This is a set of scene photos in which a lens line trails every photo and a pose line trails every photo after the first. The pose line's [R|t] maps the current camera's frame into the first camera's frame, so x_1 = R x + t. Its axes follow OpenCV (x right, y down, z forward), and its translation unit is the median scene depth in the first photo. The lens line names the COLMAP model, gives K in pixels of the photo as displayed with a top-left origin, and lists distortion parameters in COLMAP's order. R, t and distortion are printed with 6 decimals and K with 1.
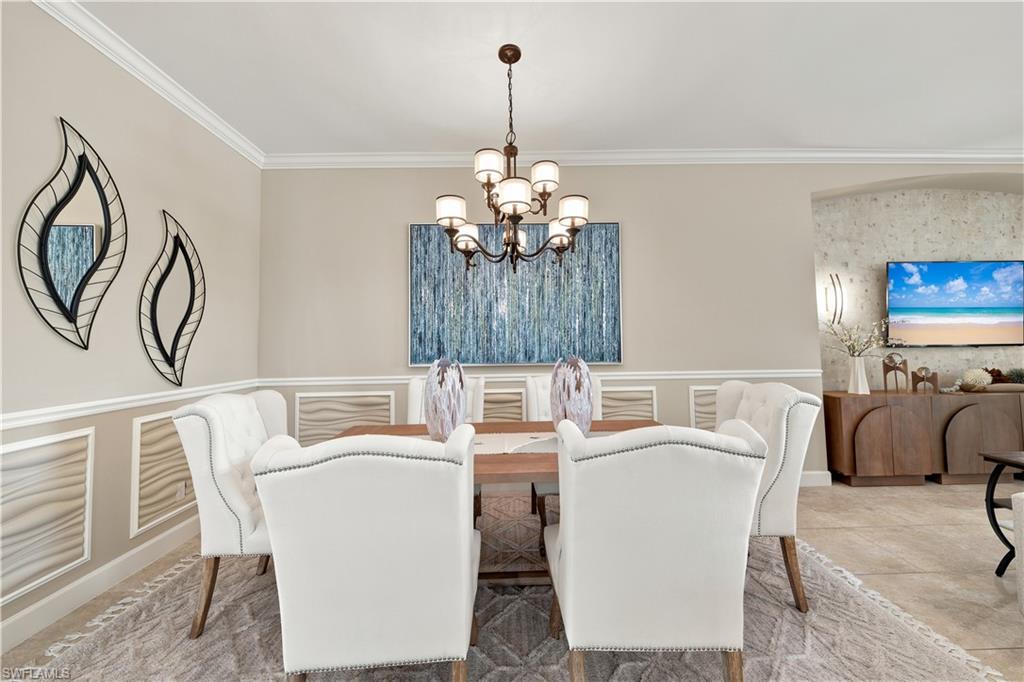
lens RADIAL K [[374.6, 0, 511.3], [0, 374.6, 325.8], [0, 0, 1]] dist [0.000858, 0.000002]
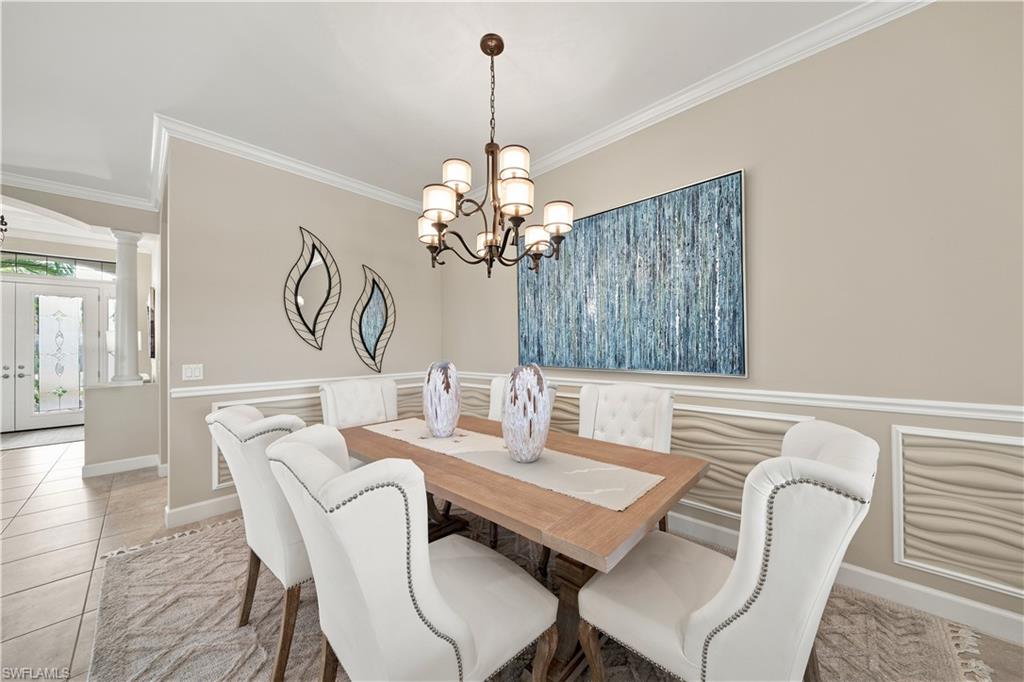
lens RADIAL K [[356.0, 0, 511.2], [0, 356.0, 345.1], [0, 0, 1]] dist [0.011335, -0.008069]
pose [[0.717567, 0.001766, -0.696487, 0.444089], [0.035012, 0.998641, 0.038604, 0.001928], [0.695609, -0.052086, 0.716530, 0.231912]]
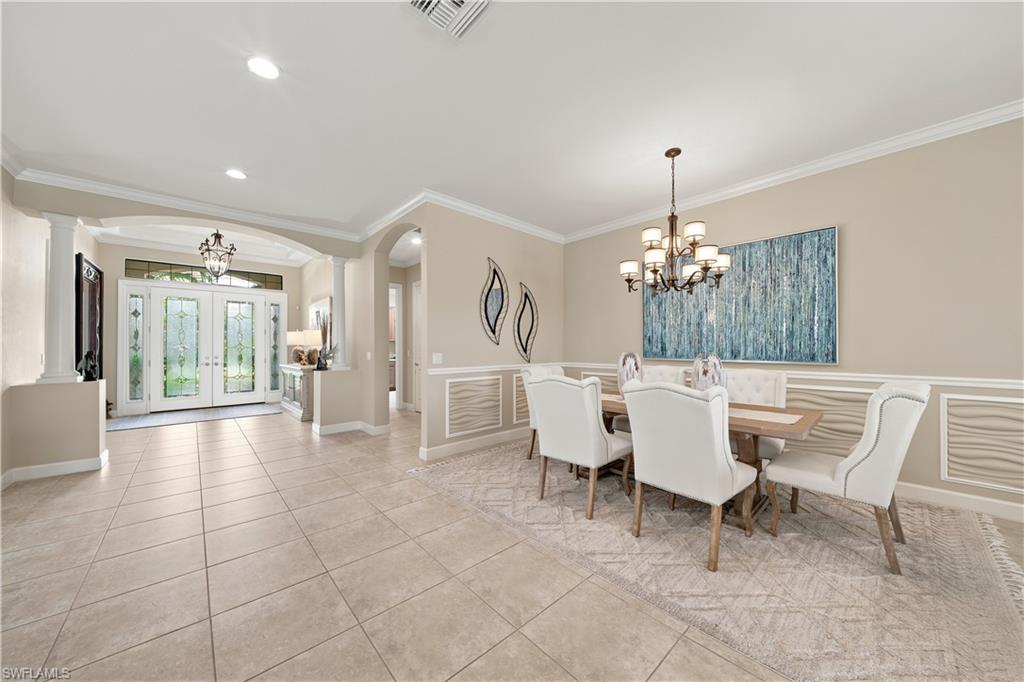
lens RADIAL K [[356.0, 0, 511.2], [0, 356.0, 345.1], [0, 0, 1]] dist [0.011335, -0.008069]
pose [[0.665021, 0.009516, -0.746764, 0.432566], [0.029083, 0.998830, 0.038628, -0.016373], [0.746259, -0.047407, 0.663966, -0.321381]]
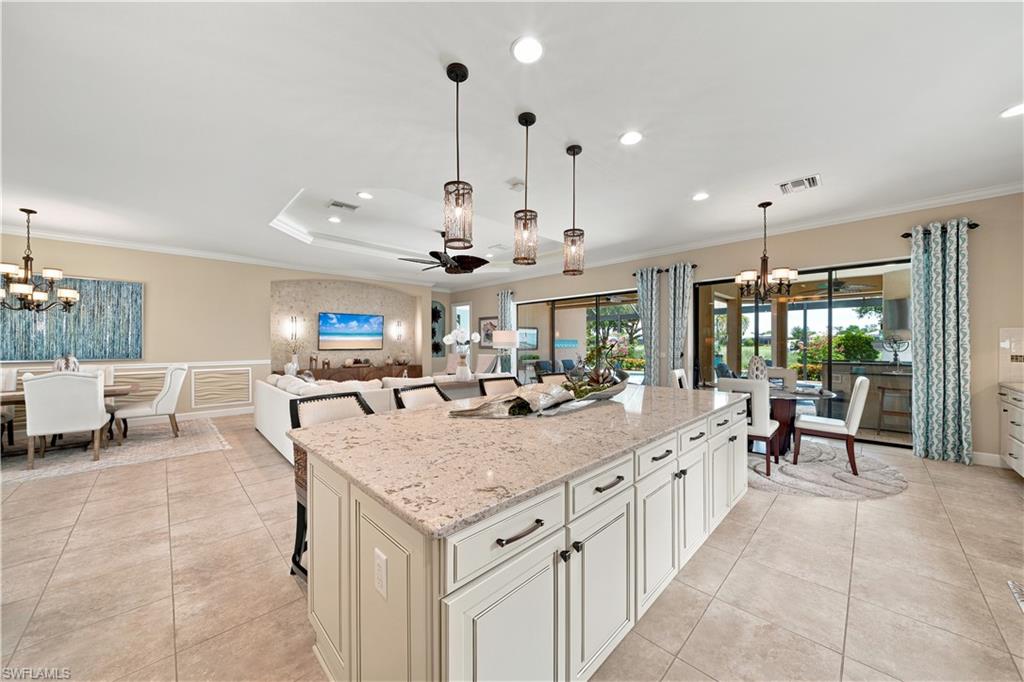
lens RADIAL K [[367.6, 0, 513.6], [0, 367.6, 342.3], [0, 0, 1]] dist [-0.000732, 0.000062]
pose [[0.729291, 0.013532, 0.684069, 0.390872], [-0.039554, 0.998966, 0.022408, -0.097694], [-0.683059, -0.043399, 0.729073, -1.607980]]
